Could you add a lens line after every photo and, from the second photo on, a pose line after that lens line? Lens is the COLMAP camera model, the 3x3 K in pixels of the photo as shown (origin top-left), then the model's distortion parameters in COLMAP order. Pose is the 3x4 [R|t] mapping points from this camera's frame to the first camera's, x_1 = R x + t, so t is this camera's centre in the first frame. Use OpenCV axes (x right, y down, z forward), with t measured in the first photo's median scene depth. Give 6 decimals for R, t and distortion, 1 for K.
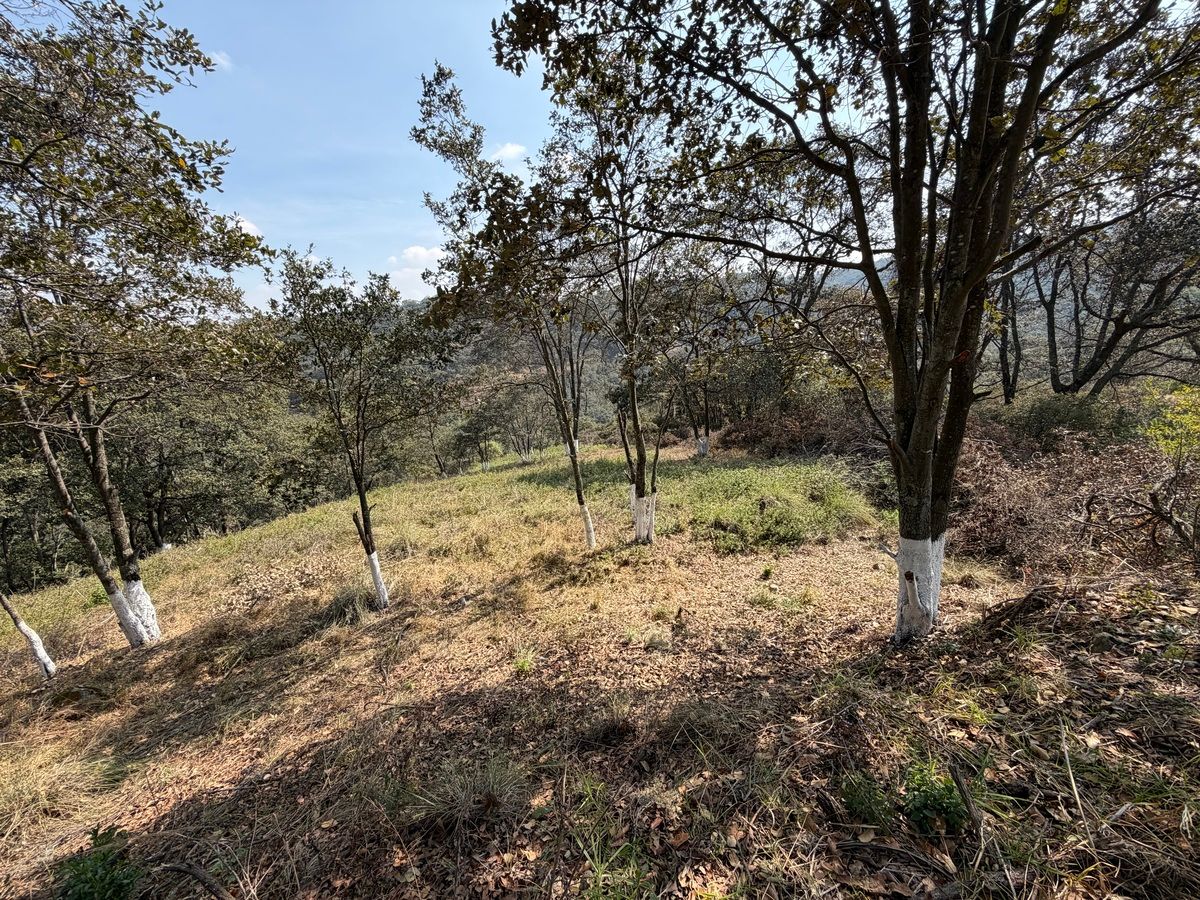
lens RADIAL K [[478.9, 0, 596.8], [0, 478.9, 448.7], [0, 0, 1]] dist [0.000514, 0.000218]
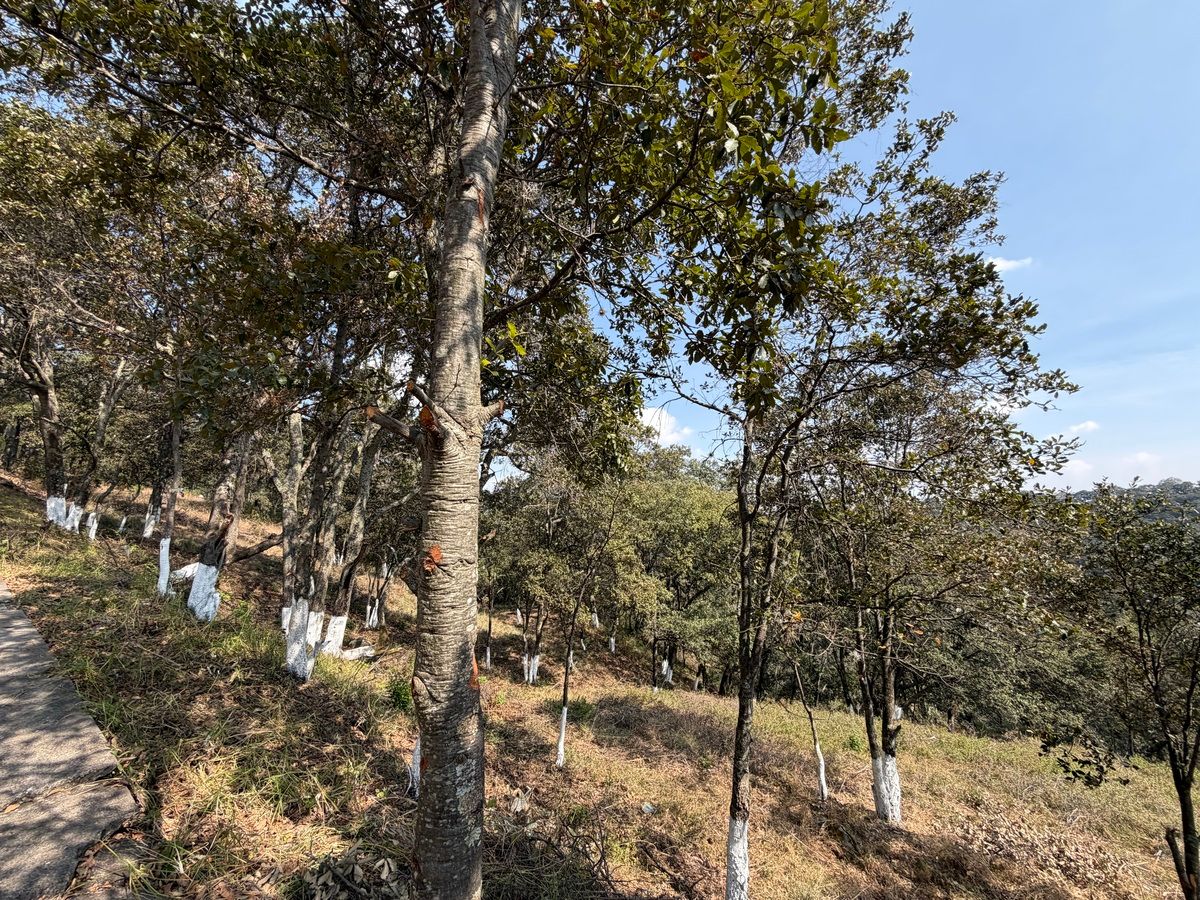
lens RADIAL K [[476.9, 0, 597.0], [0, 476.9, 451.5], [0, 0, 1]] dist [0.000240, -0.000401]
pose [[0.249902, -0.064179, -0.966142, 0.005677], [-0.272511, 0.952807, -0.133780, -0.071897], [0.929132, 0.296716, 0.220619, -0.117357]]
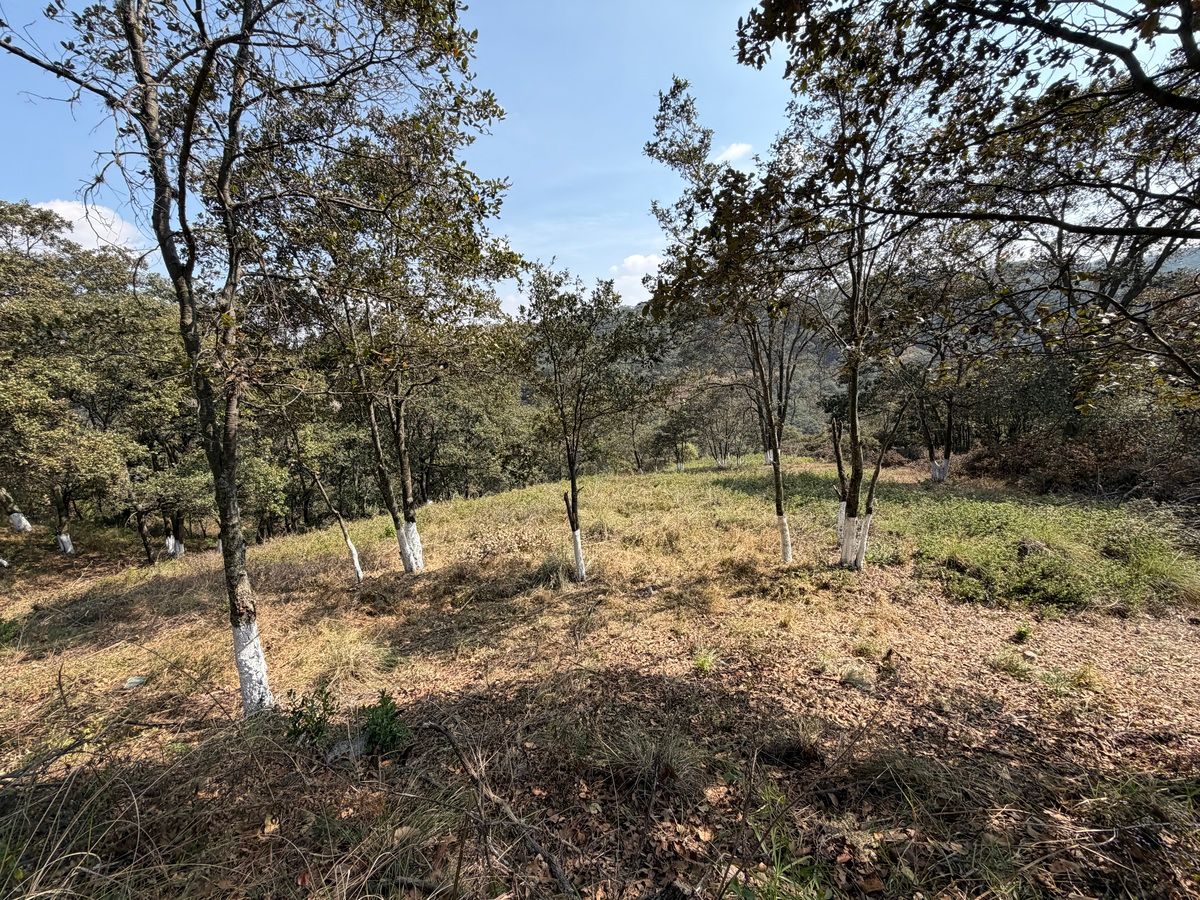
lens RADIAL K [[478.0, 0, 596.3], [0, 478.0, 448.5], [0, 0, 1]] dist [-0.000047, 0.000064]
pose [[0.914805, 0.092679, -0.393119, -0.005464], [-0.095220, 0.995370, 0.013082, 0.009095], [0.392511, 0.025466, 0.919395, -0.011483]]
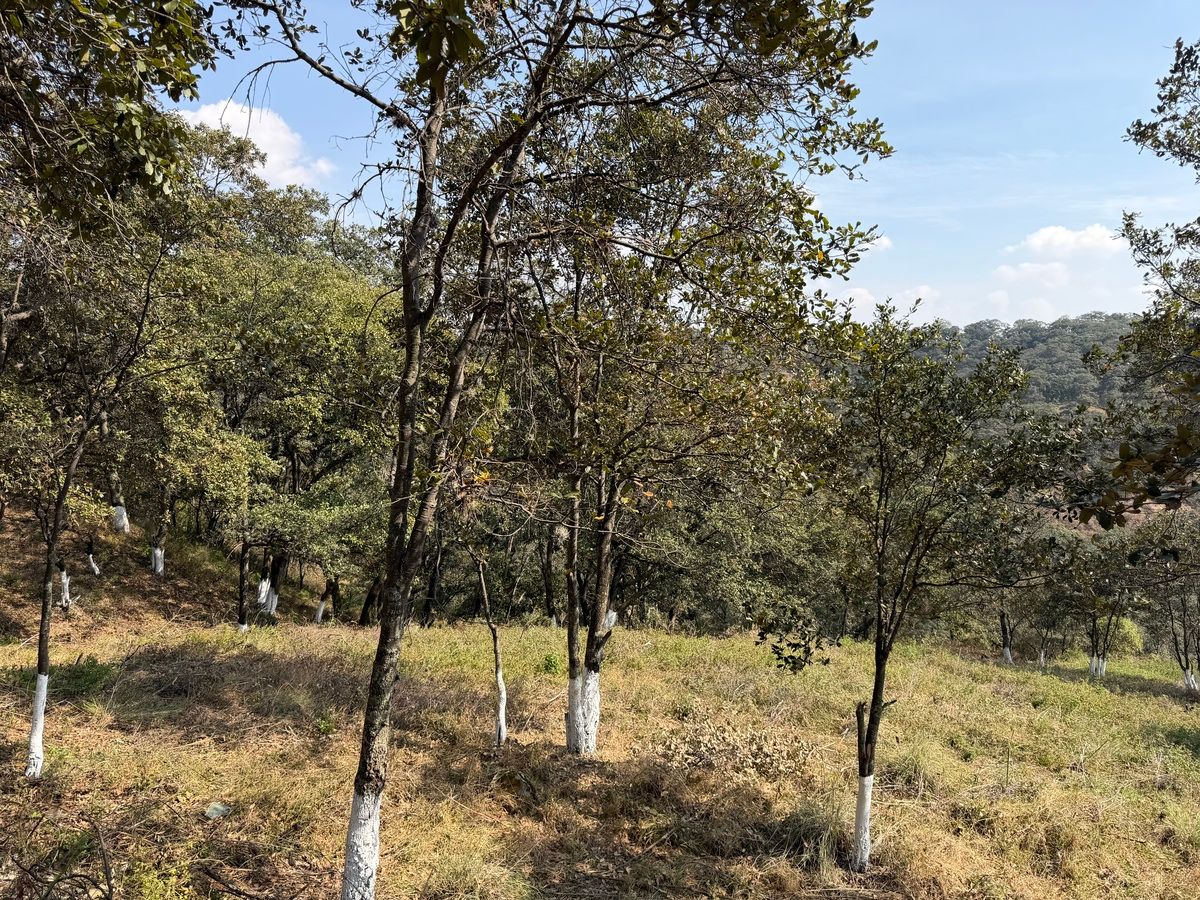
lens RADIAL K [[841.5, 0, 602.8], [0, 841.5, 454.2], [0, 0, 1]] dist [0.082752, -0.121883]
pose [[0.681067, 0.194126, -0.706019, -0.008721], [-0.291114, 0.956522, -0.017822, -0.058105], [0.671863, 0.217670, 0.707968, -0.091088]]
